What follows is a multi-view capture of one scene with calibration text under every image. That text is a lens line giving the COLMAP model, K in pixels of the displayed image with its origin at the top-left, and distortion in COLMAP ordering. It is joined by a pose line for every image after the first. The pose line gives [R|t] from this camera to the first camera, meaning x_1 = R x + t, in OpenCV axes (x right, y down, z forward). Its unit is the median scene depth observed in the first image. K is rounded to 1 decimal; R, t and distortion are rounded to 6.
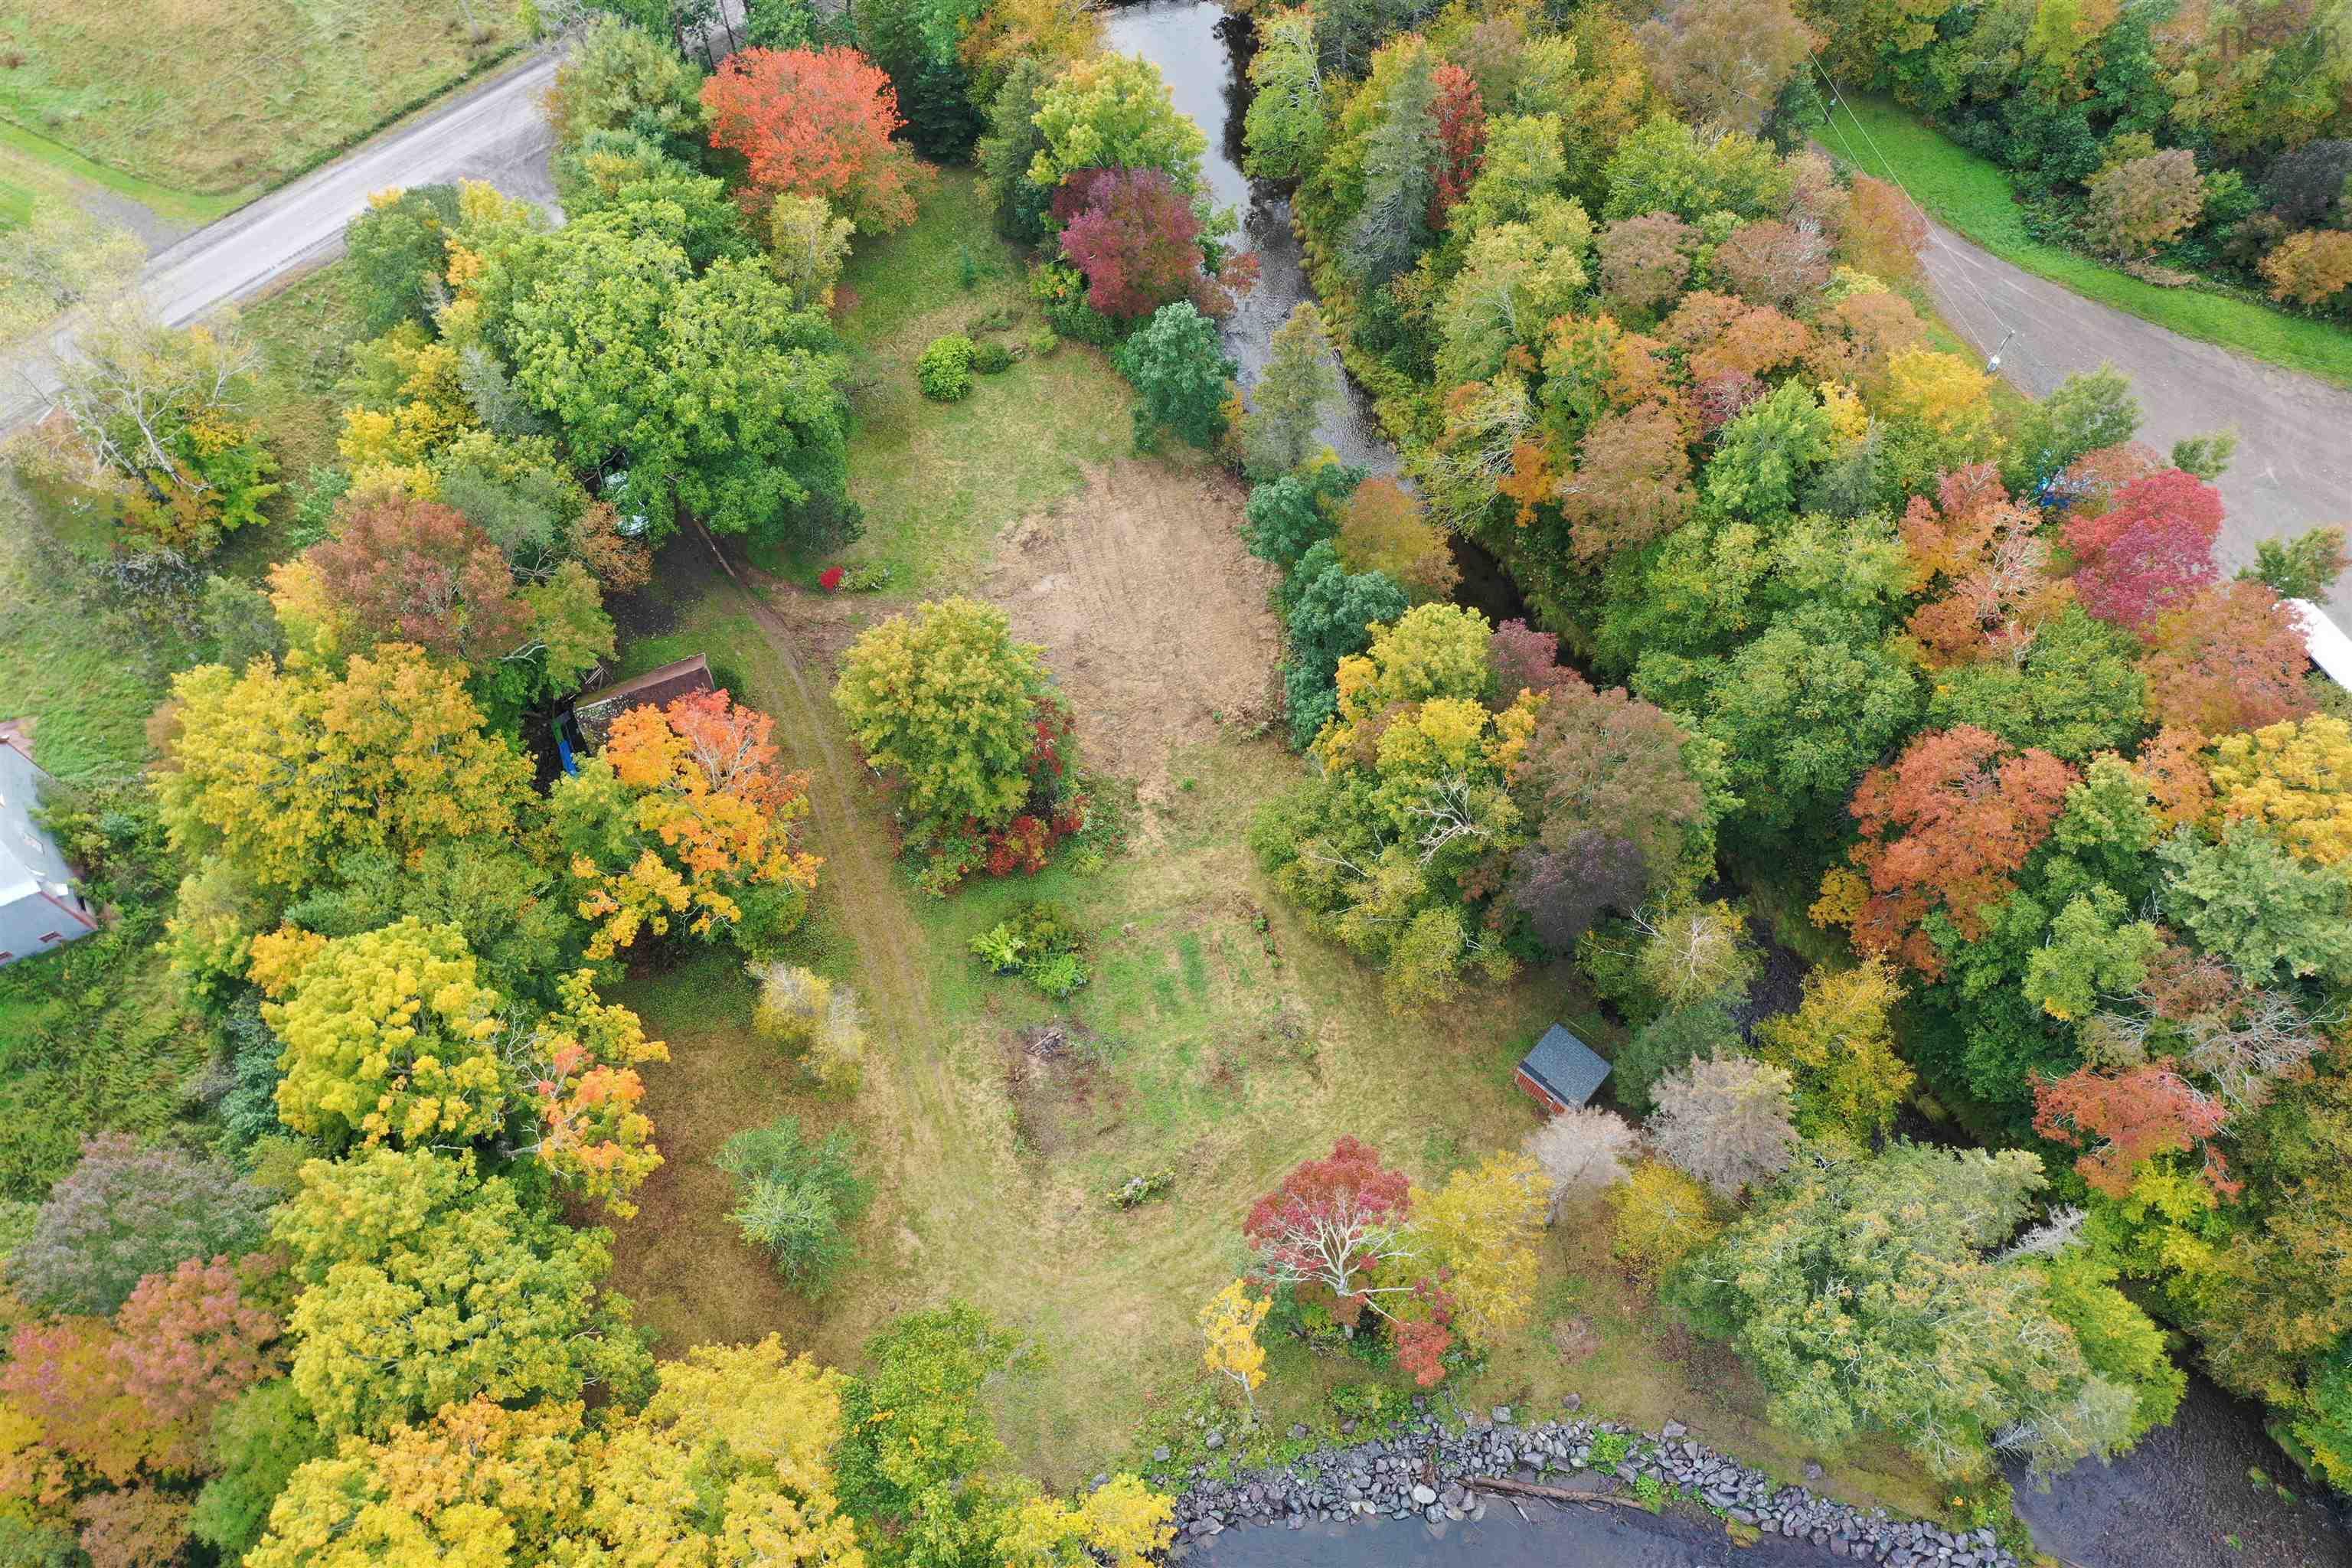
lens RADIAL K [[1865.0, 0, 1177.8], [0, 1865.0, 778.9], [0, 0, 1]] dist [0.000680, -0.003338]
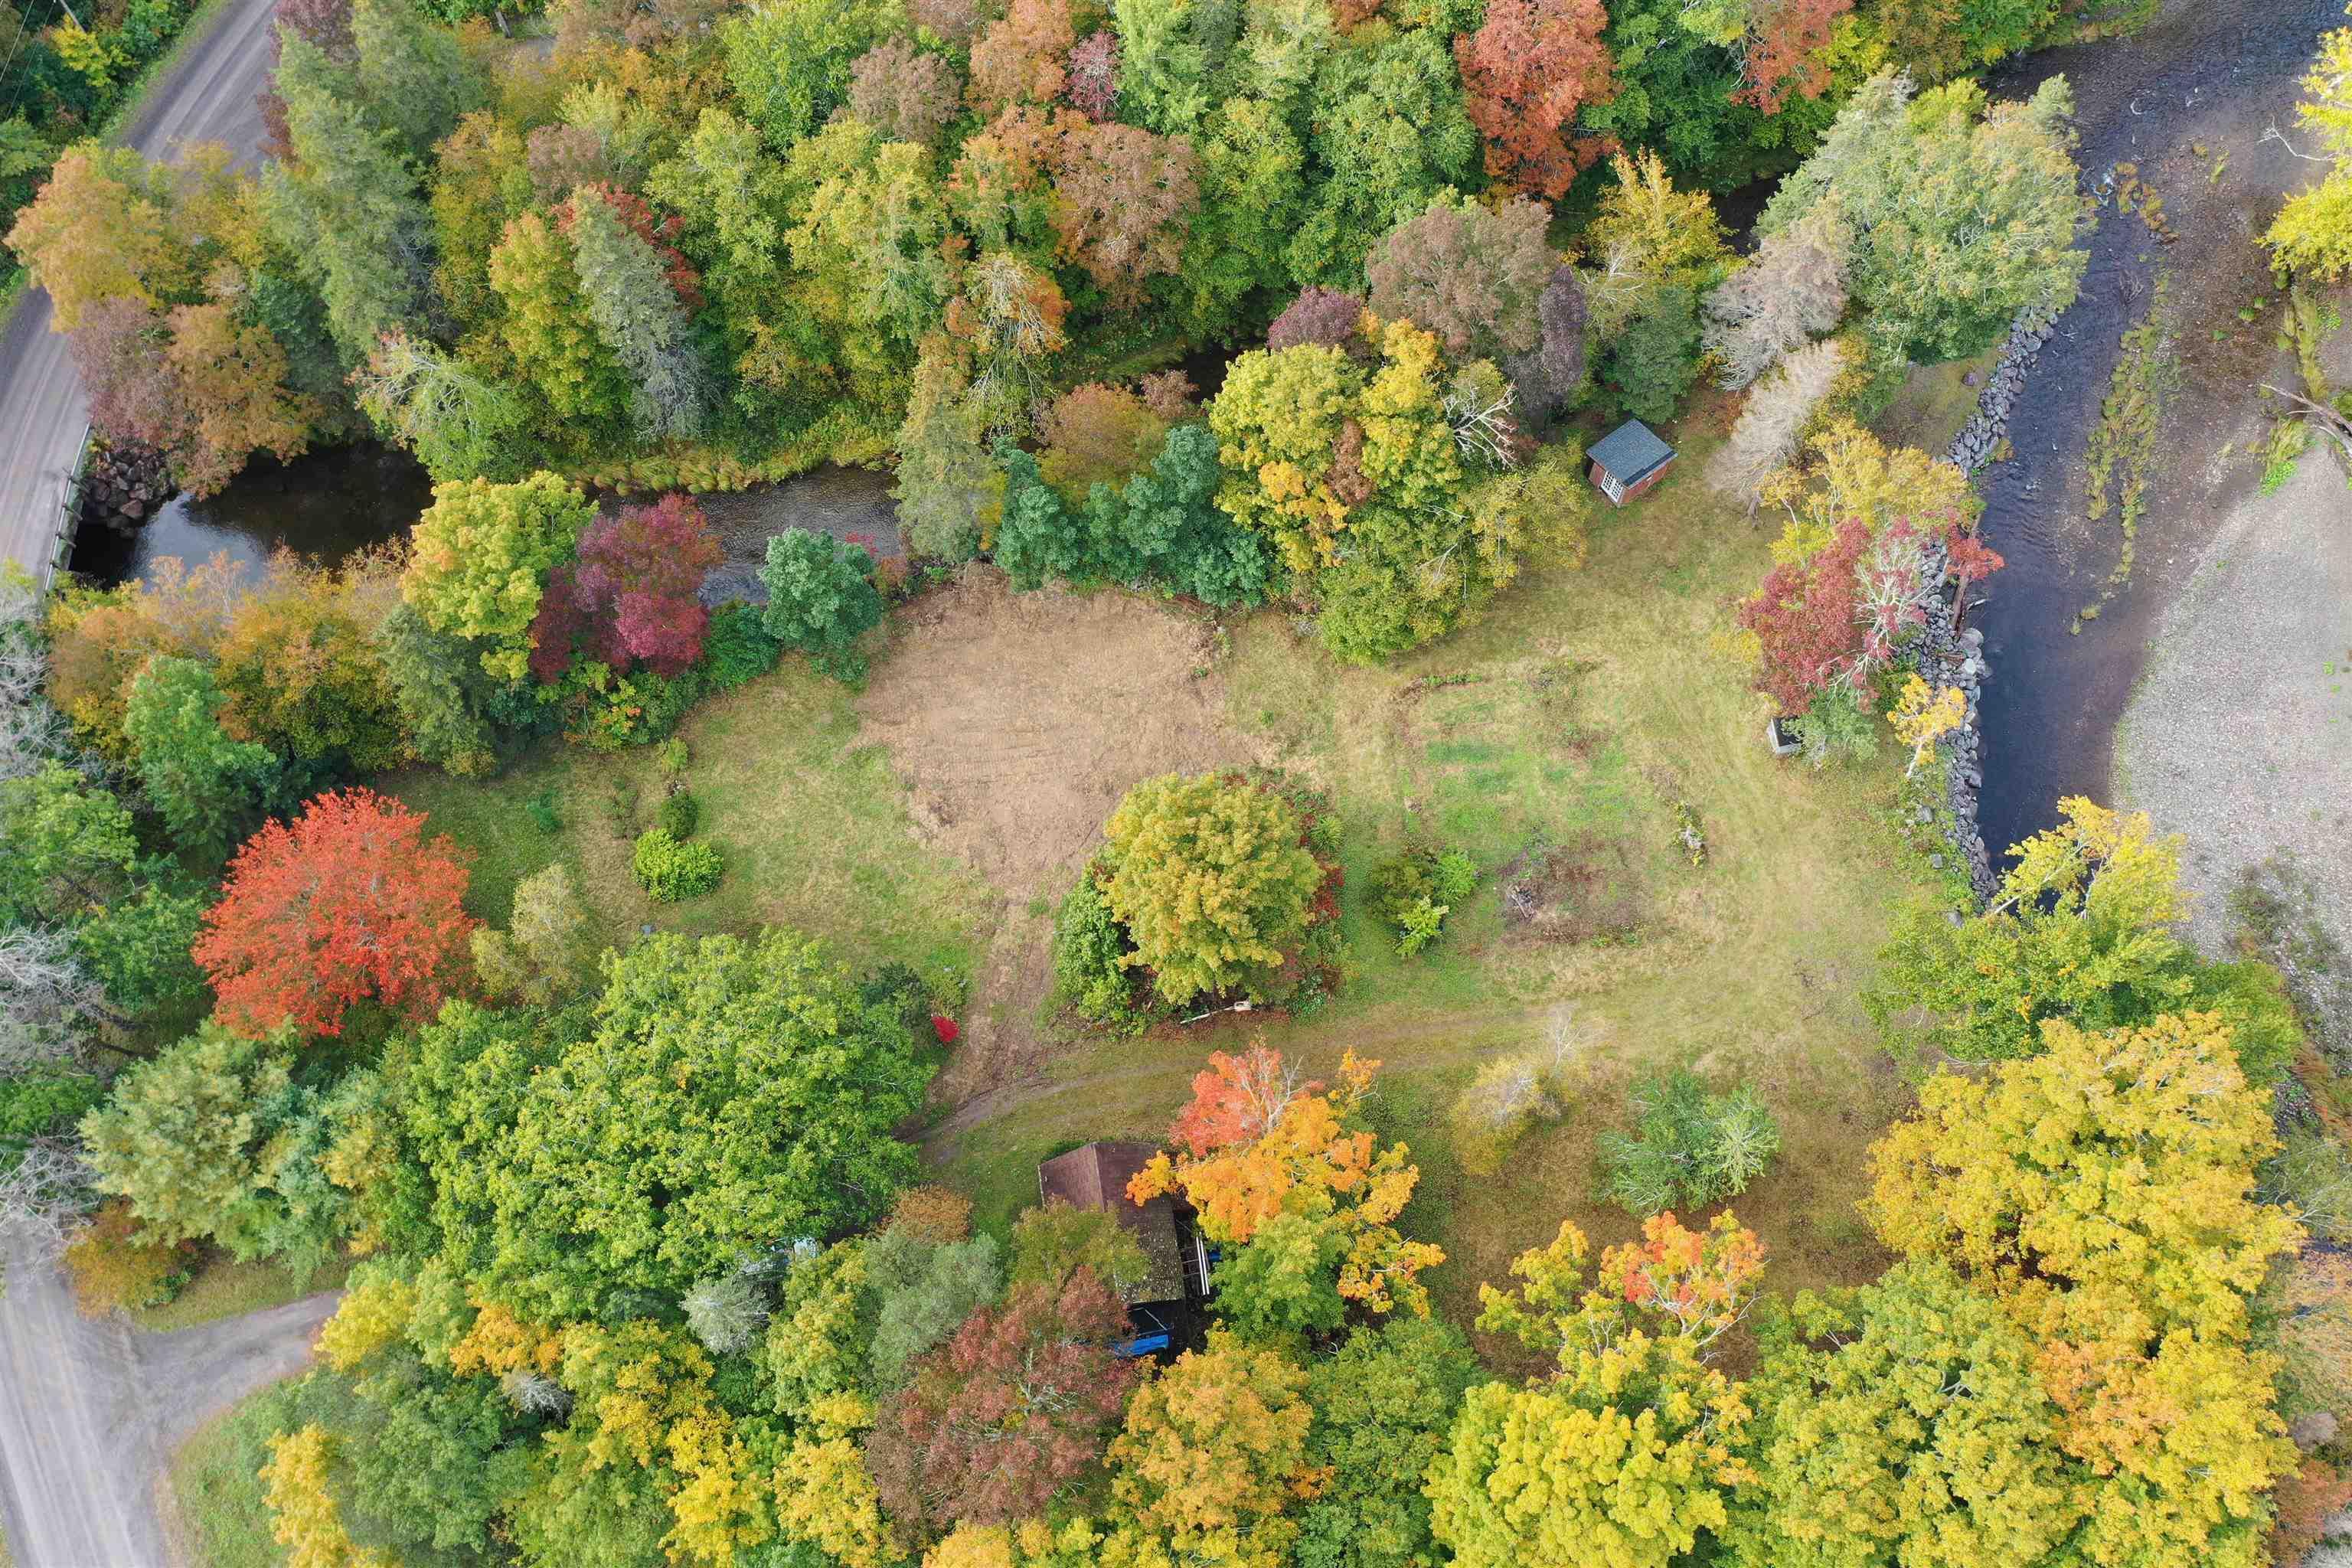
lens RADIAL K [[1865.0, 0, 1177.8], [0, 1865.0, 778.9], [0, 0, 1]] dist [0.000680, -0.003338]
pose [[0.208164, -0.908105, 0.363335, -0.410799], [0.883182, 0.334143, 0.329146, -0.369094], [-0.420305, 0.252375, 0.871579, 0.198618]]
